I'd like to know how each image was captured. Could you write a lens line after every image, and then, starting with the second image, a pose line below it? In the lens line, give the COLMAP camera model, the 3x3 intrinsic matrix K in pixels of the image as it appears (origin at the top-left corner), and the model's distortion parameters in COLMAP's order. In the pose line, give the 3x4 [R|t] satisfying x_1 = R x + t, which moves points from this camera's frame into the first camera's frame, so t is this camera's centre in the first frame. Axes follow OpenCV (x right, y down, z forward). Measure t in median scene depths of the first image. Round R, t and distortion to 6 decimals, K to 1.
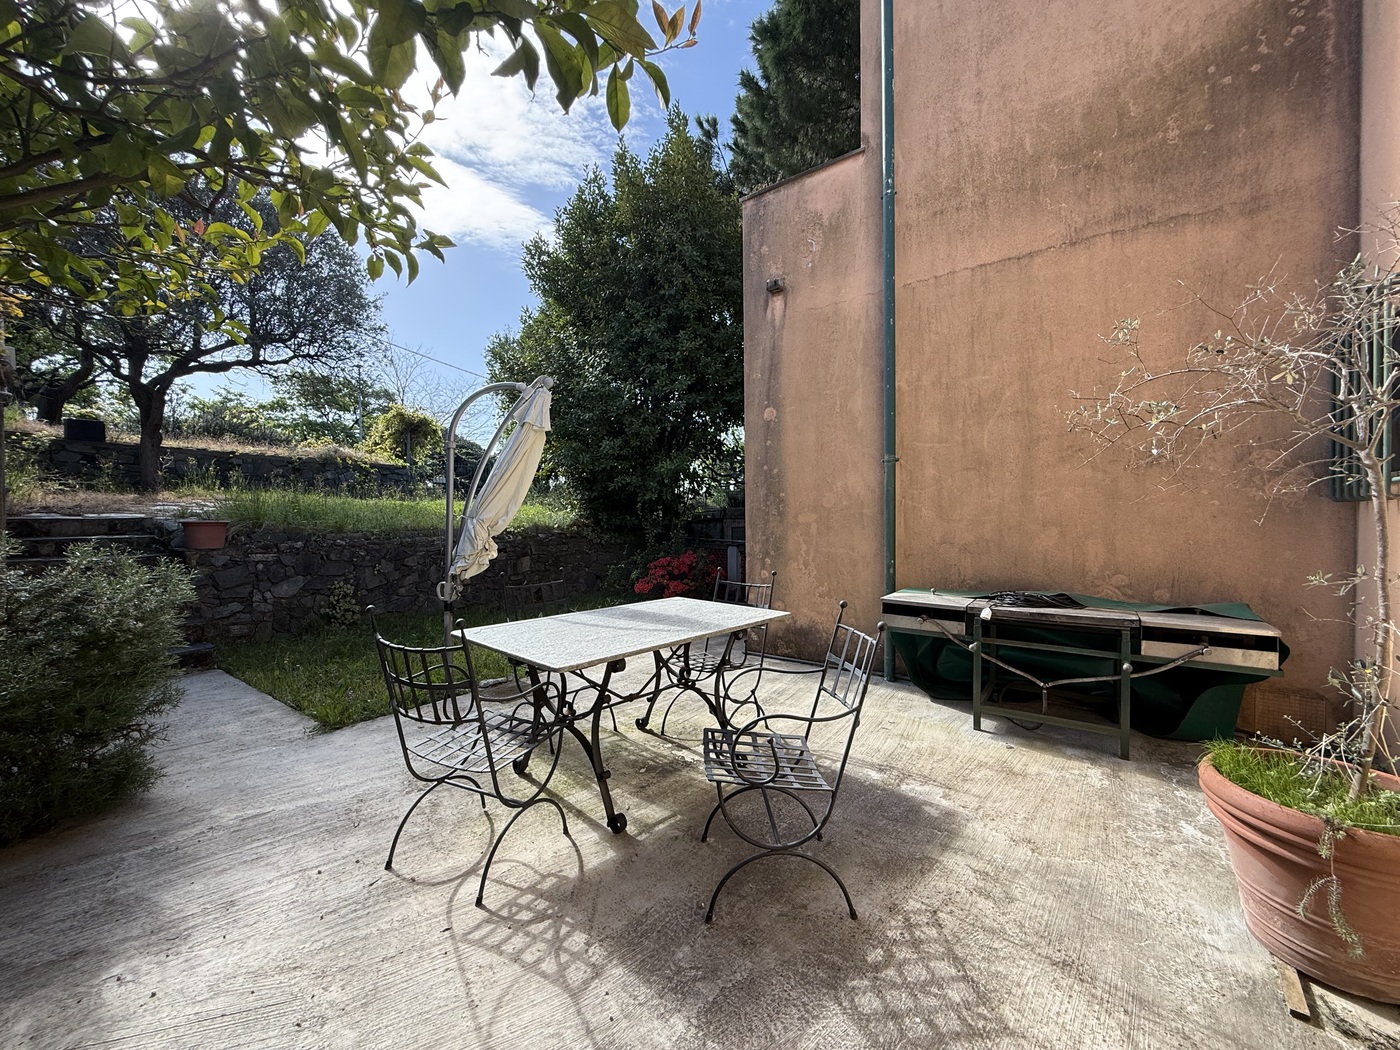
lens RADIAL K [[559.1, 0, 702.0], [0, 559.1, 523.7], [0, 0, 1]] dist [0.002594, 0.000093]
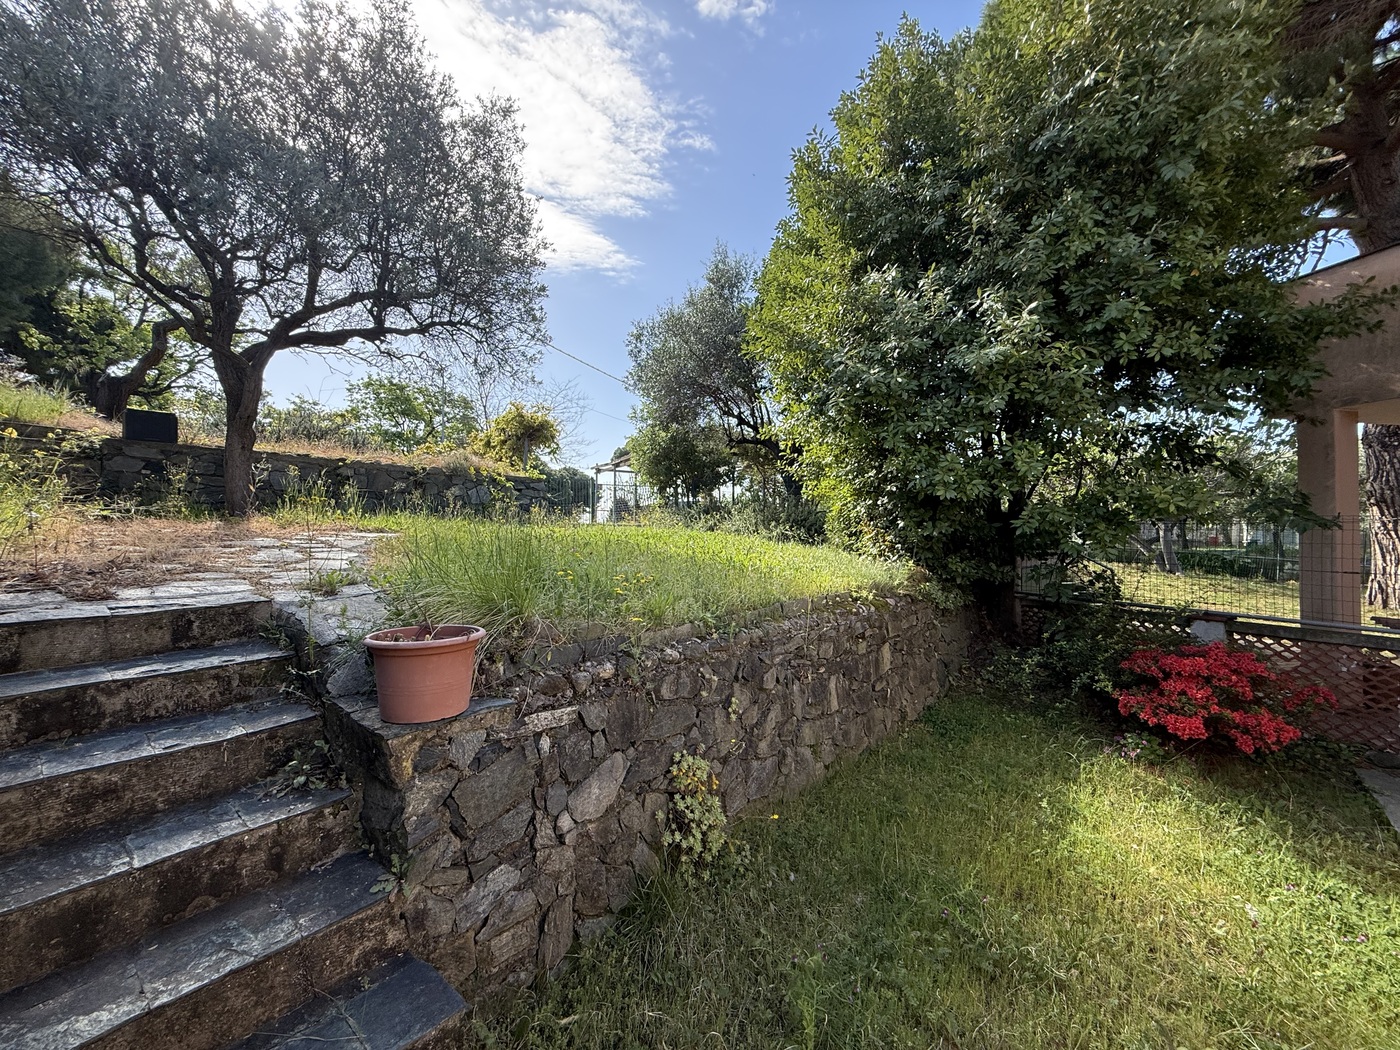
lens RADIAL K [[559.1, 0, 698.2], [0, 559.1, 524.8], [0, 0, 1]] dist [0.002594, 0.000093]
pose [[0.997606, 0.006003, -0.068892, -0.360603], [-0.007472, 0.999750, -0.021086, -0.034580], [0.068748, 0.021550, 0.997401, 0.343154]]
